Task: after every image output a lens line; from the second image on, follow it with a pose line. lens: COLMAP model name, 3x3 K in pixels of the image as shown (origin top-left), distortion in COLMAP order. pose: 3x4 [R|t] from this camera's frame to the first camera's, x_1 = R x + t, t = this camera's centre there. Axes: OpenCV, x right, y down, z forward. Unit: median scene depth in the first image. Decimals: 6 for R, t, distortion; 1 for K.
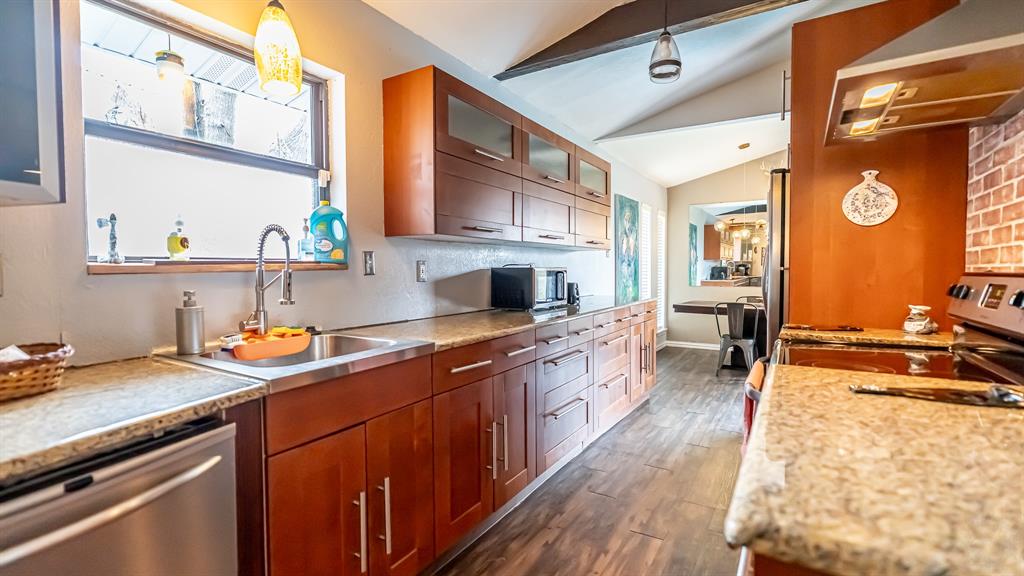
lens RADIAL K [[460.2, 0, 514.5], [0, 460.2, 285.0], [0, 0, 1]] dist [-0.000817, -0.000240]
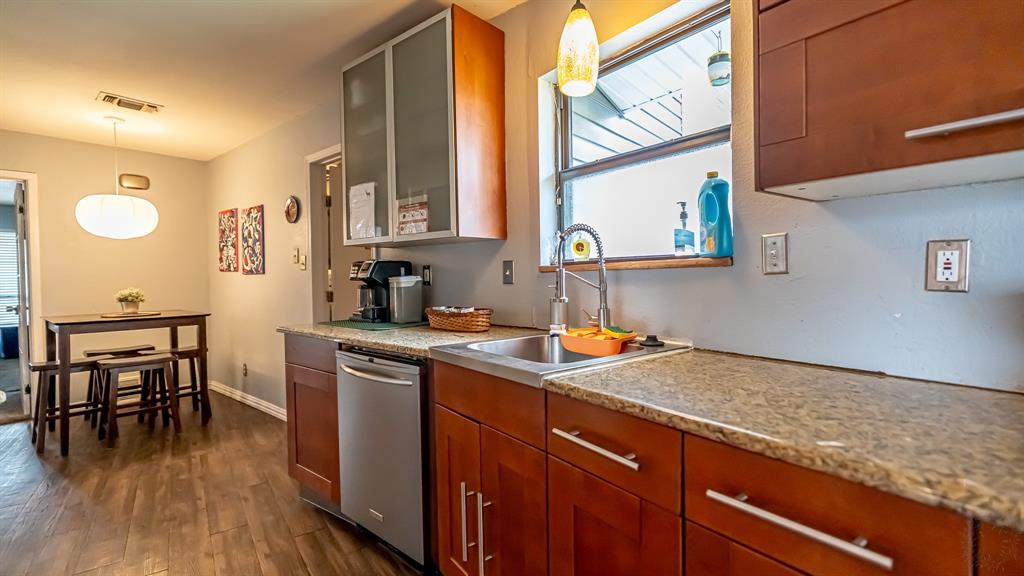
lens RADIAL K [[460.2, 0, 514.5], [0, 460.2, 285.0], [0, 0, 1]] dist [-0.000817, -0.000240]
pose [[-0.377164, 0.036226, -0.925438, 0.420258], [-0.011124, 0.998985, 0.043638, -0.034131], [0.926080, 0.026753, -0.376378, 1.074414]]
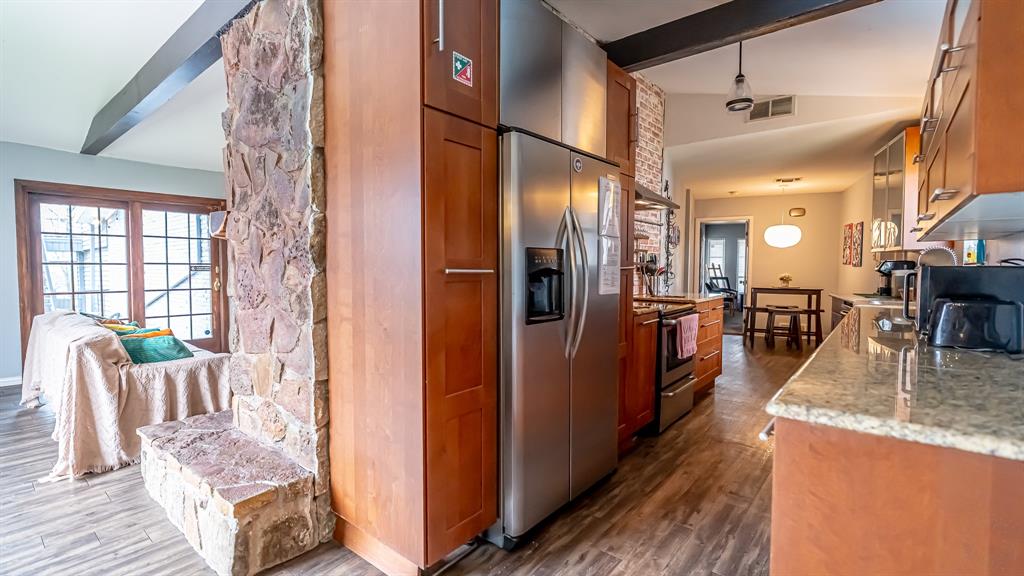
lens RADIAL K [[460.2, 0, 514.5], [0, 460.2, 285.0], [0, 0, 1]] dist [-0.000817, -0.000240]
pose [[-0.991087, -0.000131, 0.133215, 0.801865], [0.009145, 0.997573, 0.069020, -0.083670], [-0.132901, 0.069623, -0.988681, 2.424153]]
